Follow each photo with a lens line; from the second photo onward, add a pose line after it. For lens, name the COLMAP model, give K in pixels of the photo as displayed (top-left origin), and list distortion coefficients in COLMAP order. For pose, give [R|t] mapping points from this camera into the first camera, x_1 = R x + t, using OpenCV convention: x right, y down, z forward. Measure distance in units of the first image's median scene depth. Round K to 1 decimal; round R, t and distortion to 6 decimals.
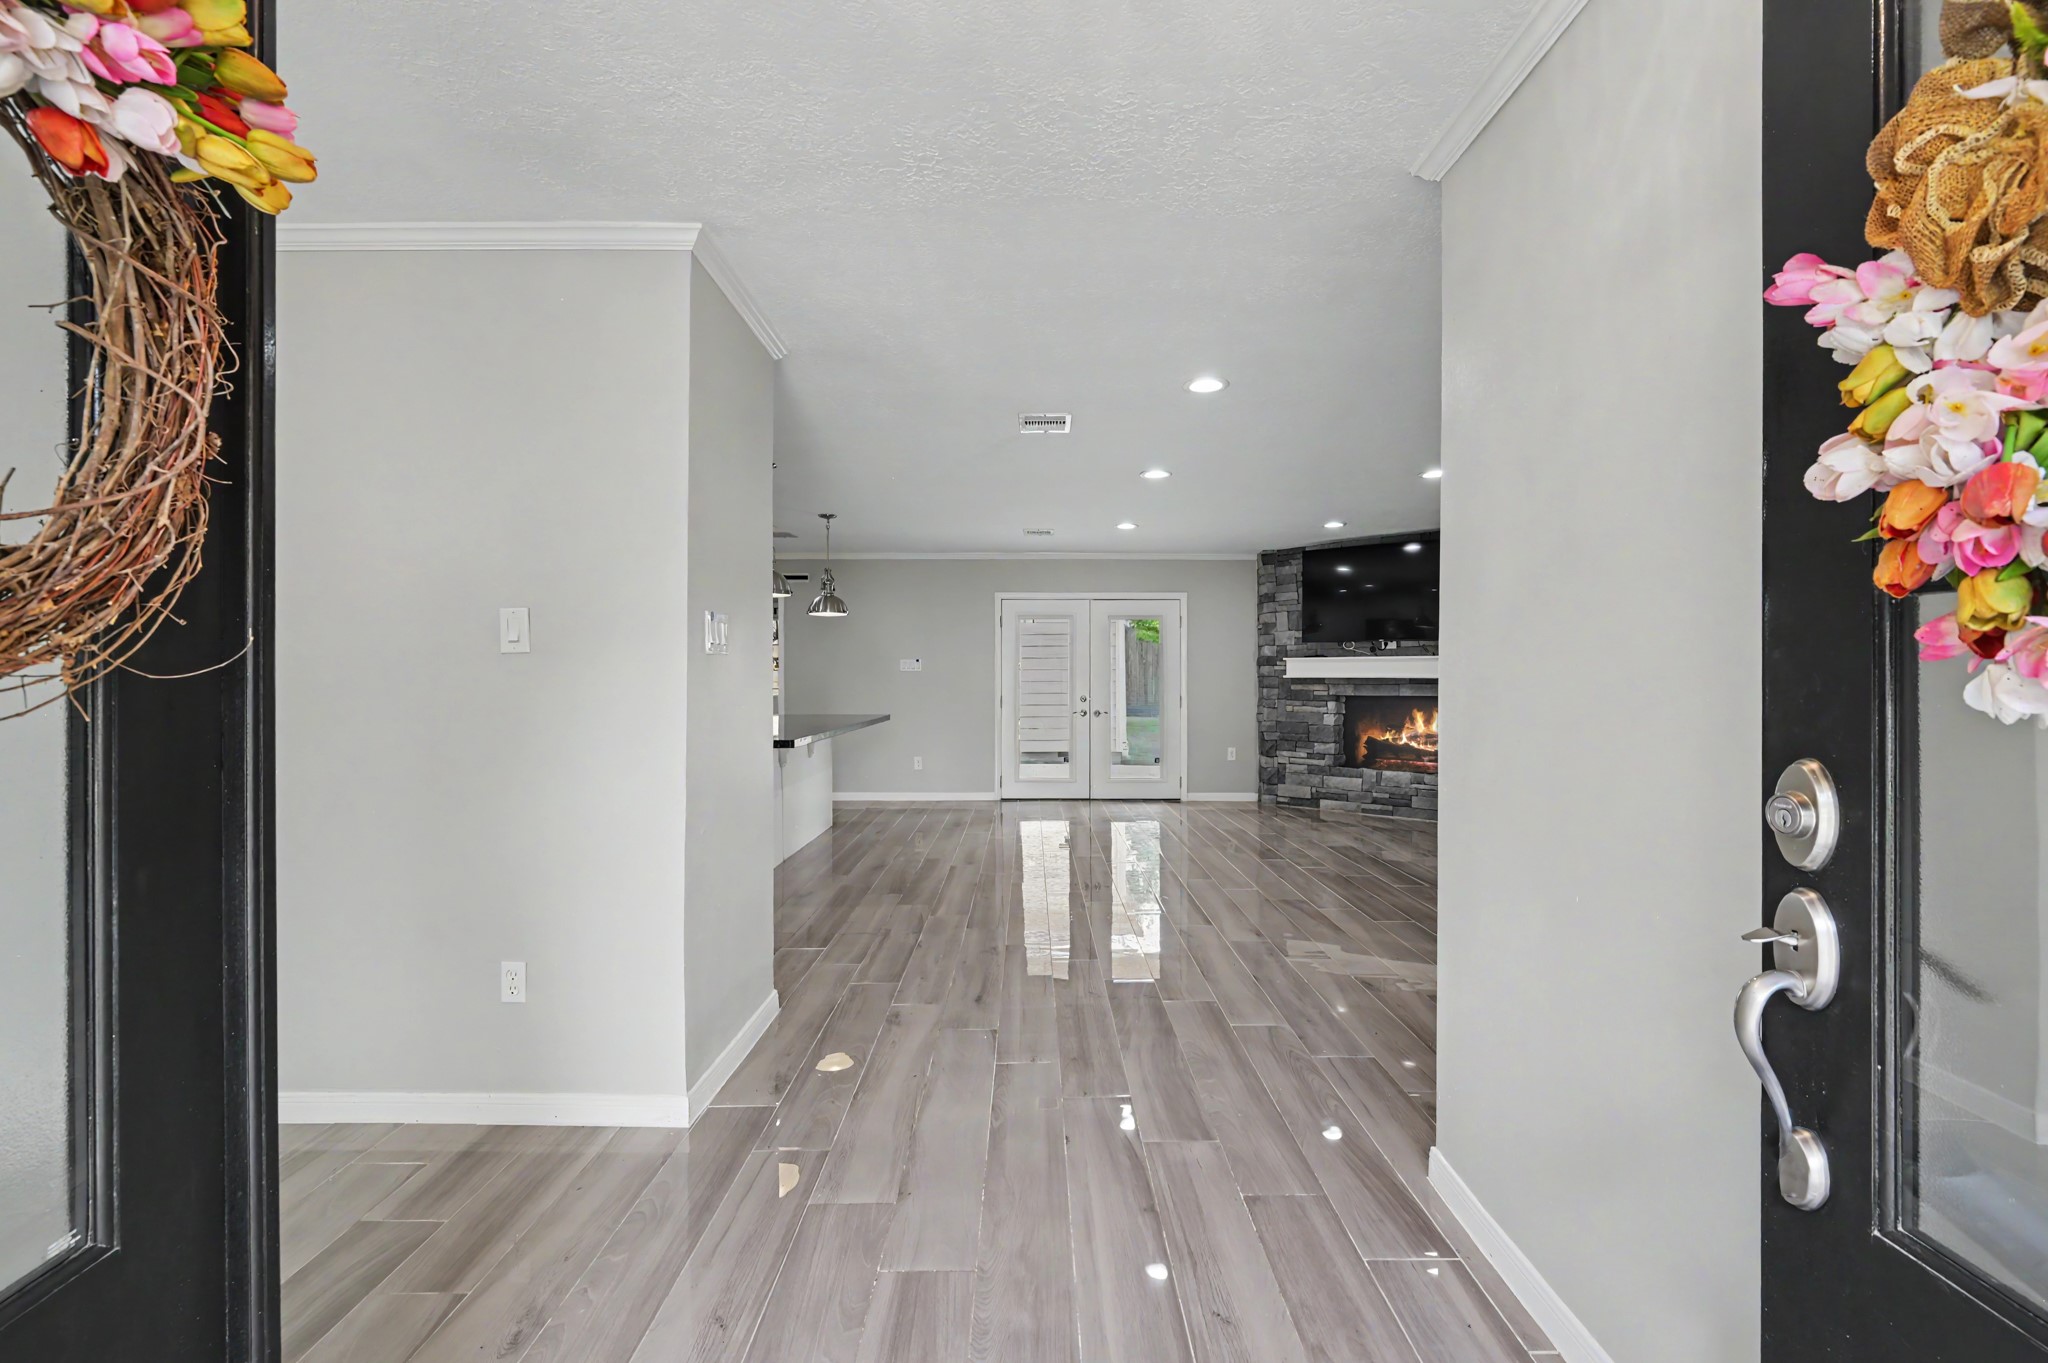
lens RADIAL K [[881.3, 0, 1024.3], [0, 881.3, 677.0], [0, 0, 1]] dist [0.000125, 0.000002]
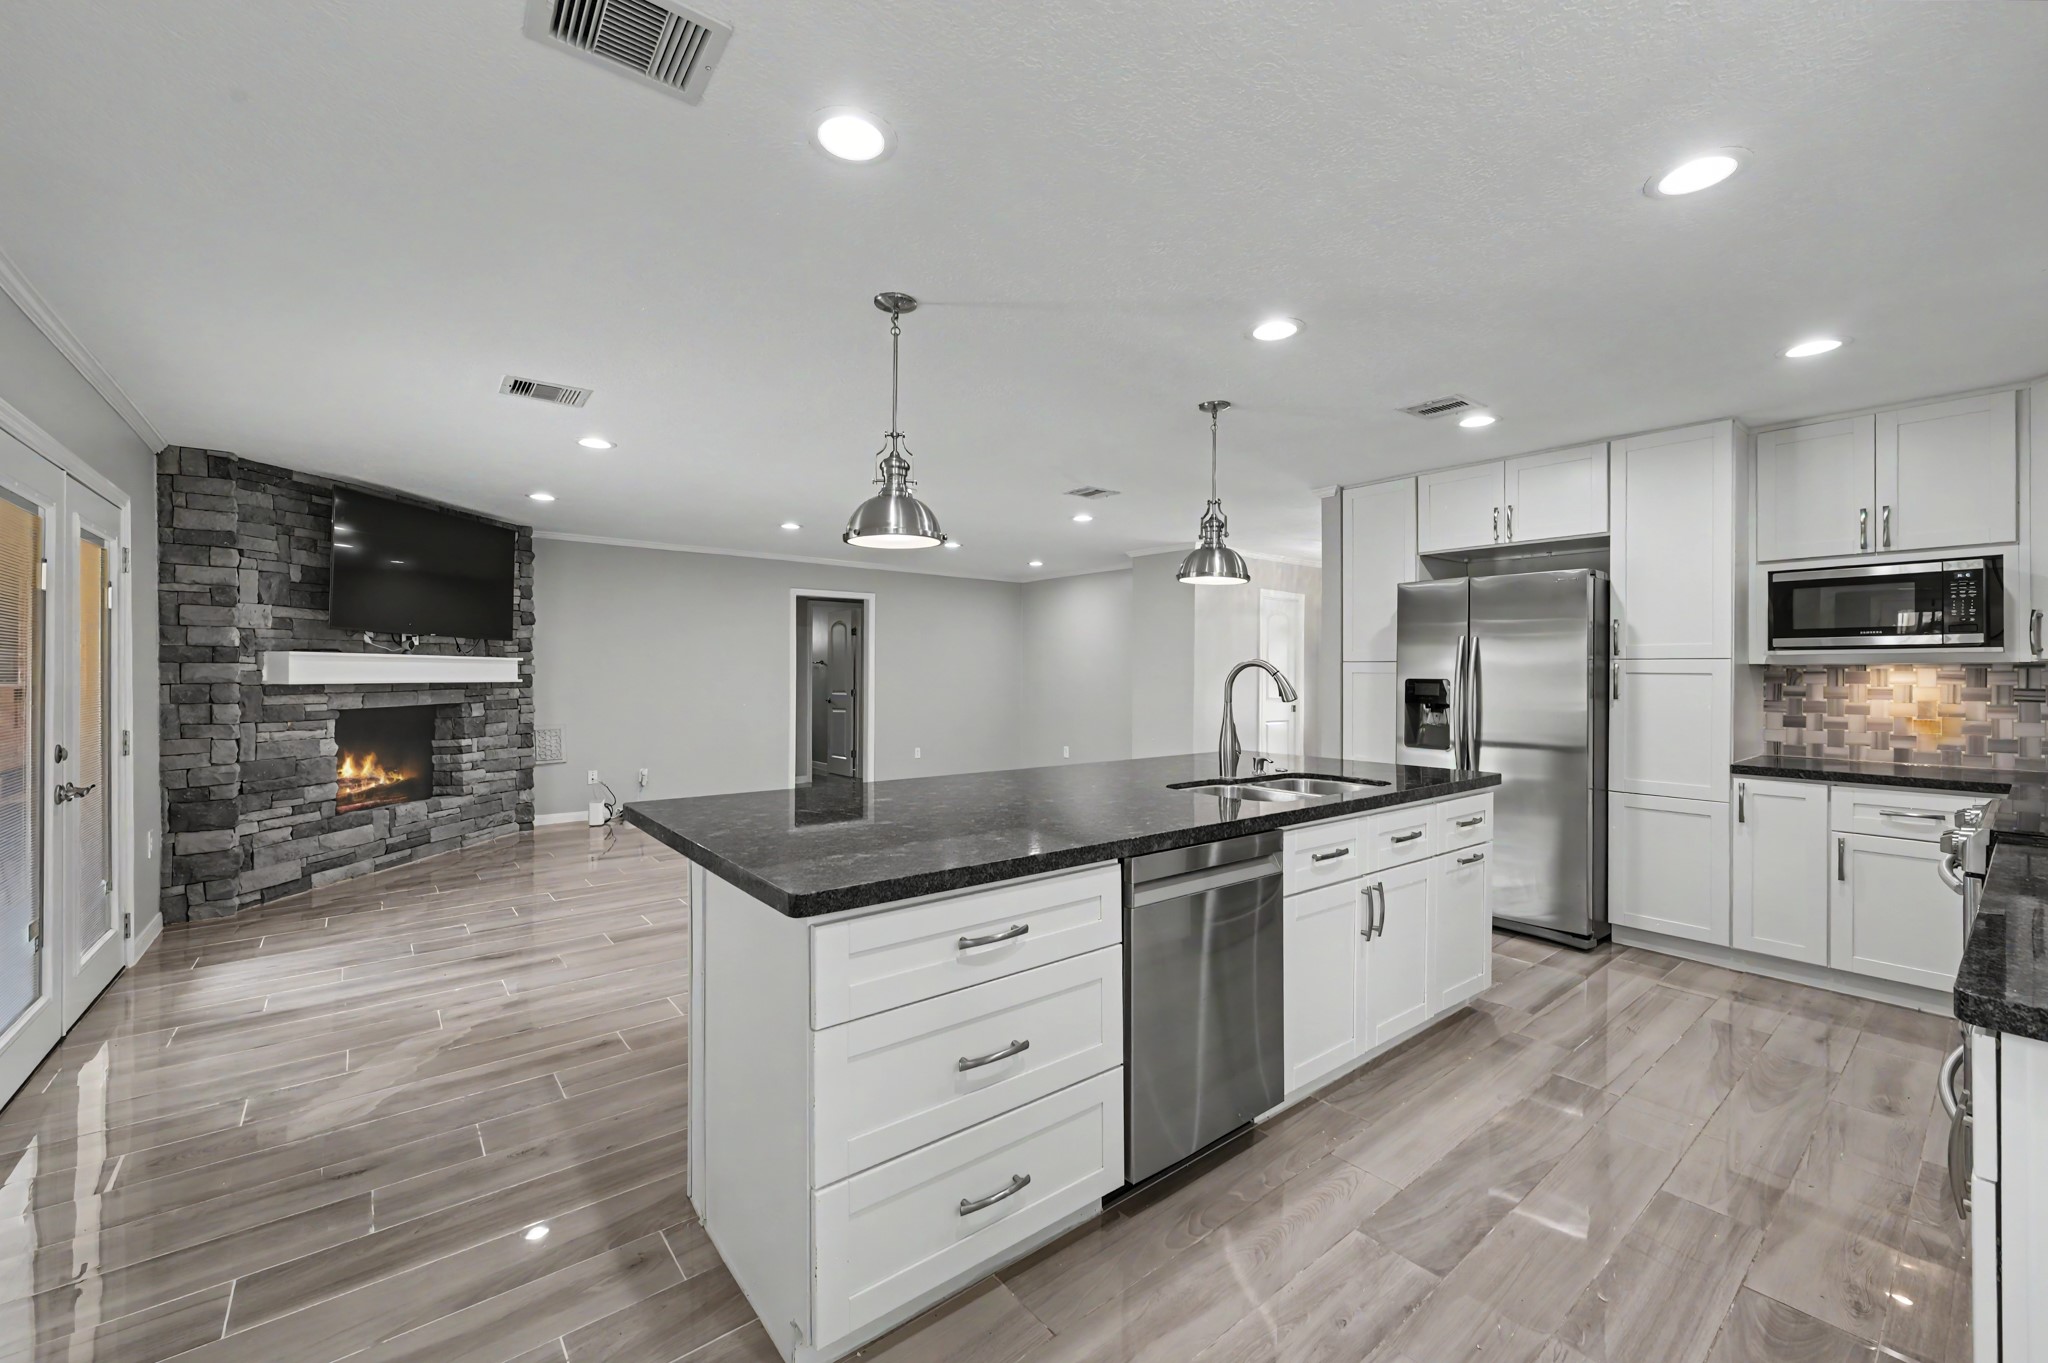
lens RADIAL K [[816.3, 0, 1022.2], [0, 816.3, 675.3], [0, 0, 1]] dist [0.000074, 0.000007]
pose [[-0.632230, -0.003823, 0.774771, -0.447691], [-0.000028, 0.999988, 0.004912, -0.008380], [-0.774780, 0.003084, -0.632223, 0.976840]]
